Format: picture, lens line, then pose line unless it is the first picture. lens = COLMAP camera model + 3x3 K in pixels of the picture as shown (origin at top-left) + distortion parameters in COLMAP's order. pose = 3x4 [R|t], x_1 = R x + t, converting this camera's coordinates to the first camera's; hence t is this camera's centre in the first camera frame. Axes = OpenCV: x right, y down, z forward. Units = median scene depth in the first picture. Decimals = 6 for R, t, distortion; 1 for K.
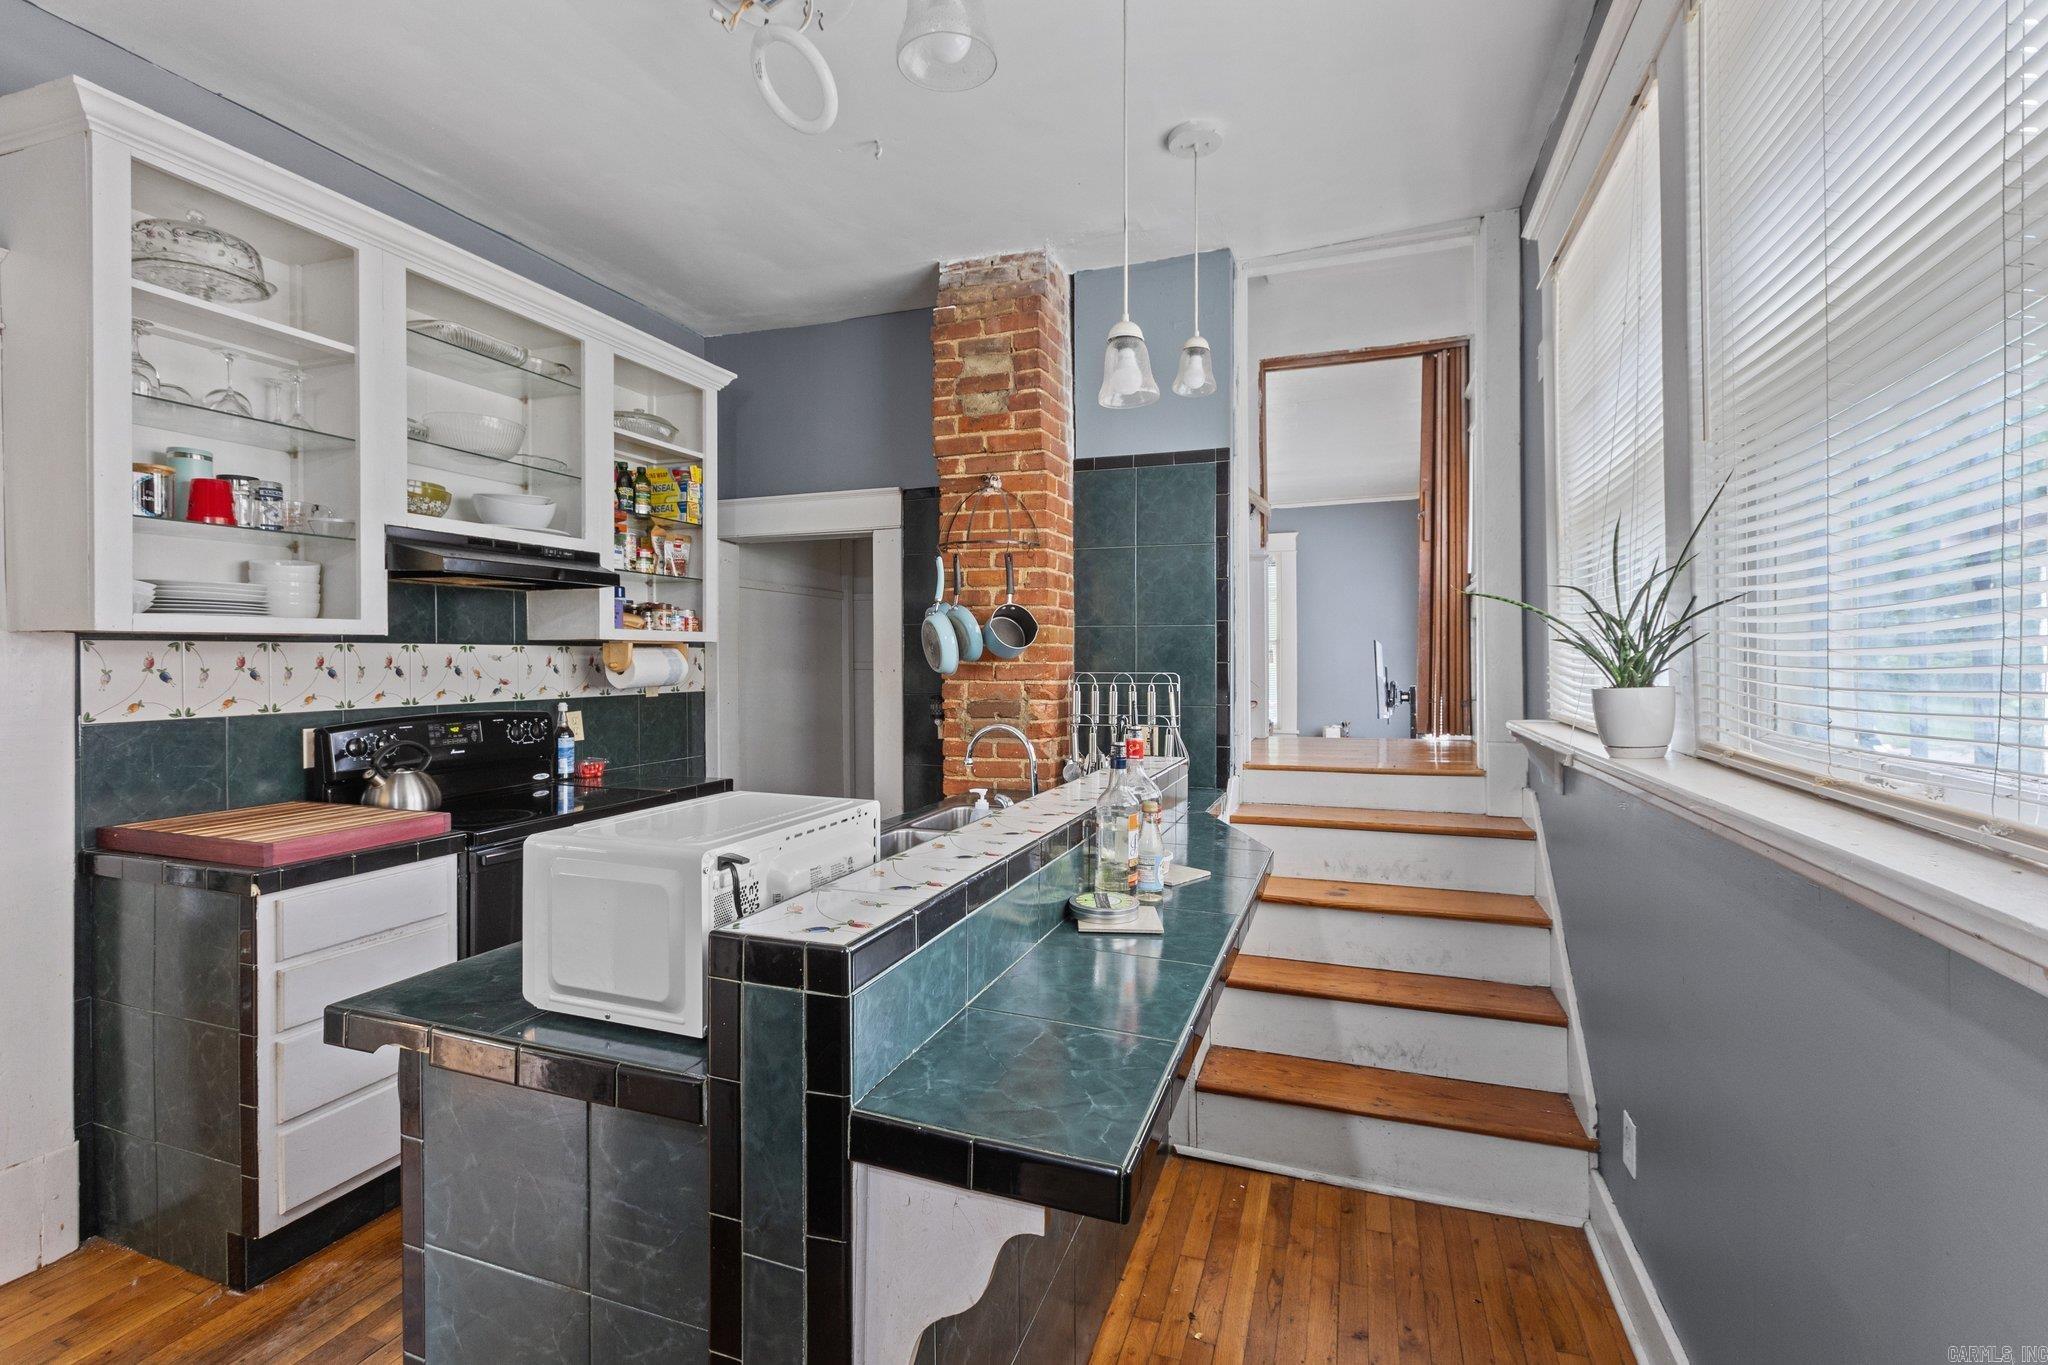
lens RADIAL K [[921.6, 0, 1017.0], [0, 921.6, 667.6], [0, 0, 1]] dist [0.006506, -0.000279]
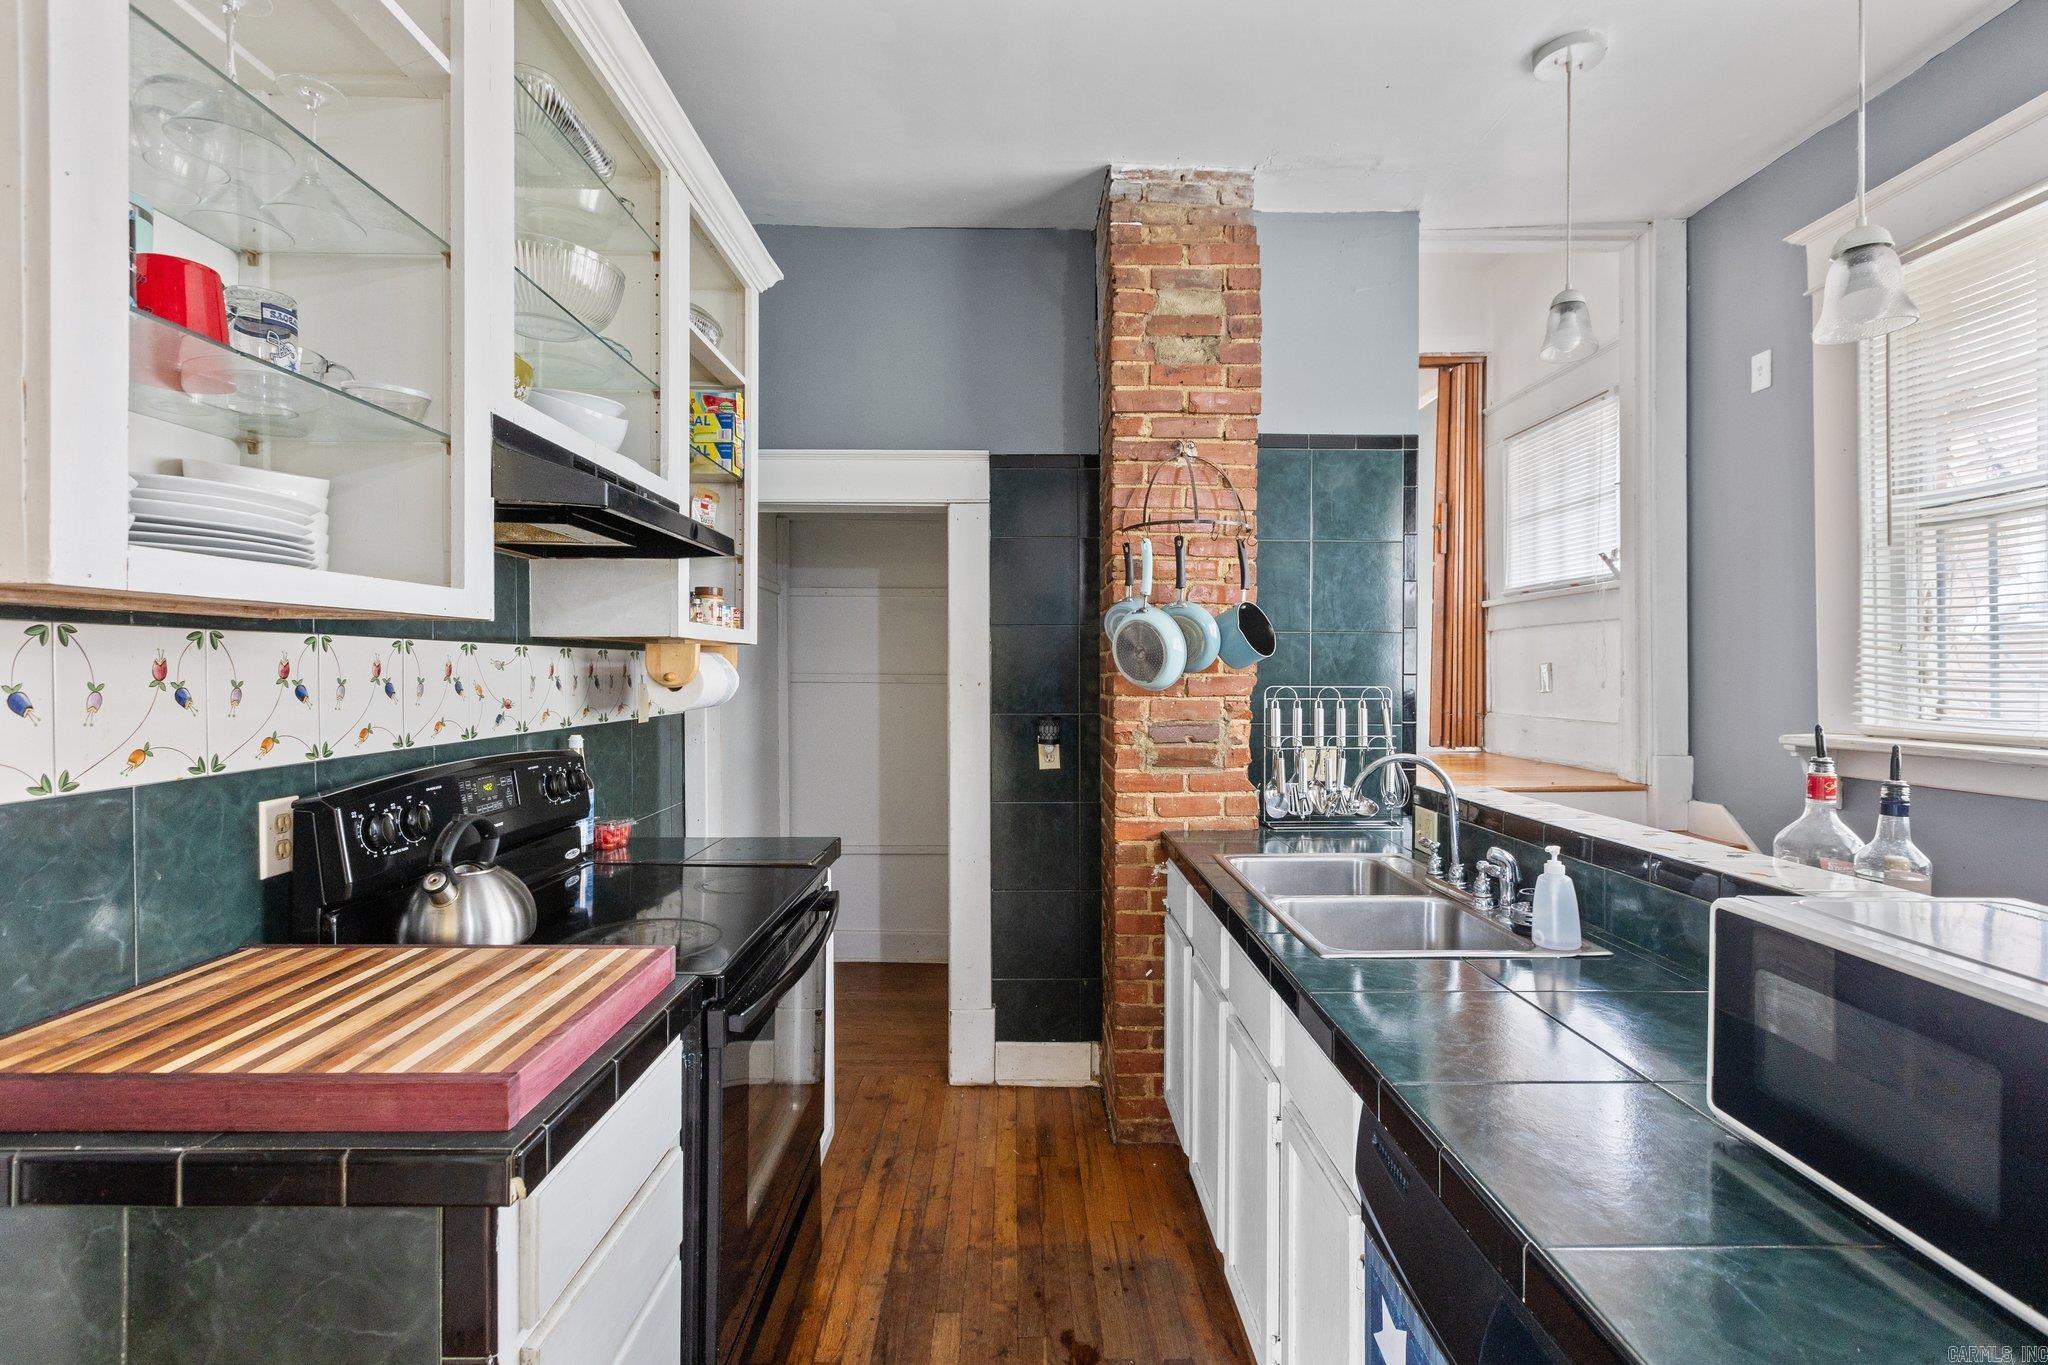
lens RADIAL K [[921.6, 0, 1025.5], [0, 921.6, 683.8], [0, 0, 1]] dist [0.006506, -0.000279]
pose [[0.932642, -0.001289, 0.360800, -0.449955], [-0.000287, 0.999991, 0.004315, -0.000666], [-0.360802, -0.004128, 0.932633, 0.299650]]
